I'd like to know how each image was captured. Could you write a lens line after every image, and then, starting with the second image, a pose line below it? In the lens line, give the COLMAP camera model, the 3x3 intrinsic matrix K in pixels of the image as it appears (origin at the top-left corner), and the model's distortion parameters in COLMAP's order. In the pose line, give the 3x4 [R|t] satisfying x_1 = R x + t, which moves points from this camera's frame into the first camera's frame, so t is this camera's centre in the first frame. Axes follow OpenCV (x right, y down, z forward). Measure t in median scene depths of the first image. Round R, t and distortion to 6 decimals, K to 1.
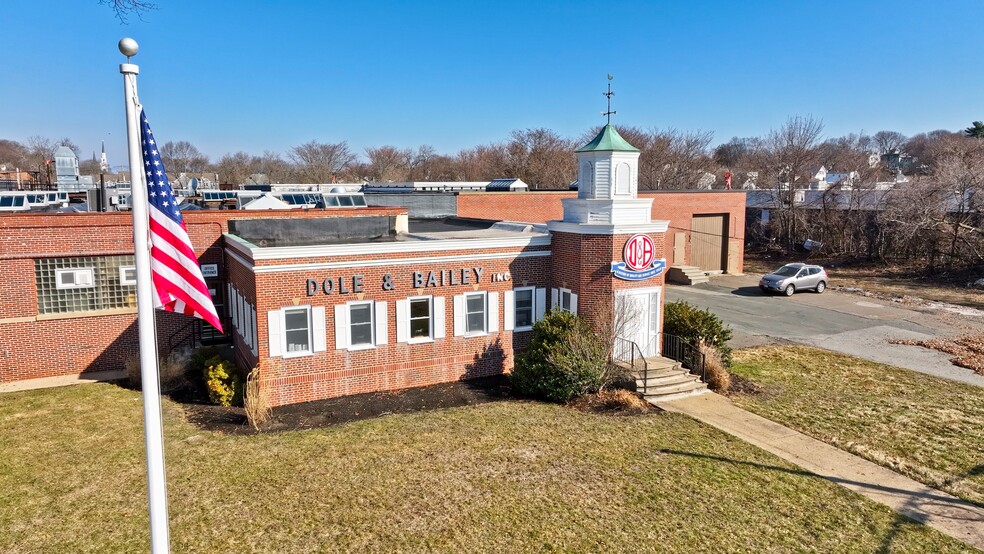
lens RADIAL K [[732.3, 0, 527.7], [0, 732.3, 284.3], [0, 0, 1]] dist [0.004514, -0.001254]
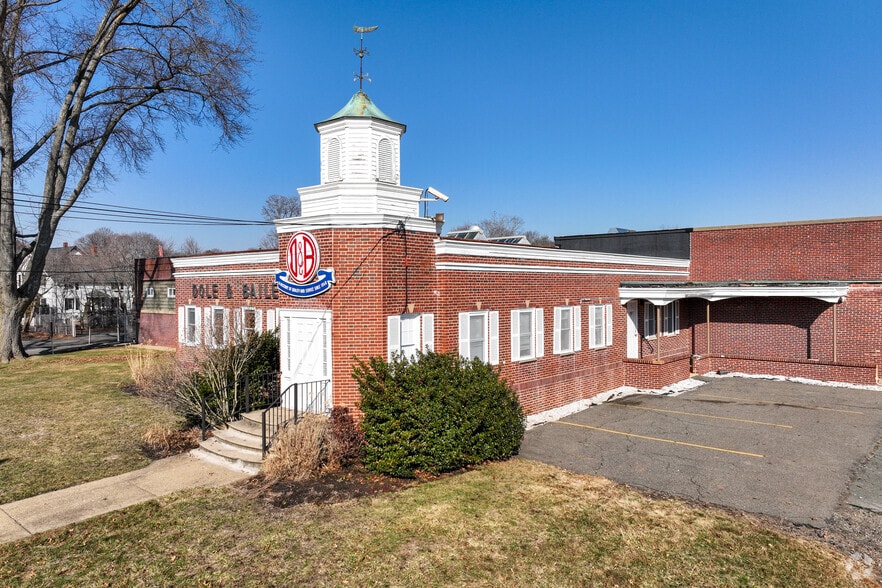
lens RADIAL K [[634.7, 0, 436.3], [0, 634.7, 295.8], [0, 0, 1]] dist [0.002604, 0.008898]
pose [[0.349431, 0.004192, -0.936953, 0.776831], [-0.141327, 0.988785, -0.048283, 0.004195], [0.926242, 0.149289, 0.346105, 0.913384]]
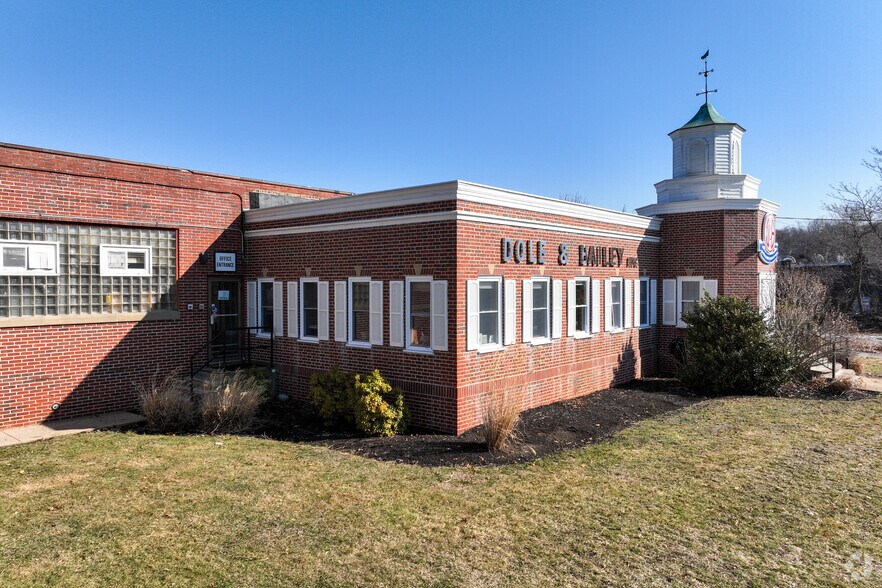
lens RADIAL K [[634.7, 0, 448.9], [0, 634.7, 294.2], [0, 0, 1]] dist [0.002604, 0.008898]
pose [[0.920651, -0.006637, 0.390330, -0.526361], [0.057760, 0.991167, -0.119383, 0.103659], [-0.386090, 0.132455, 0.912902, 0.430233]]
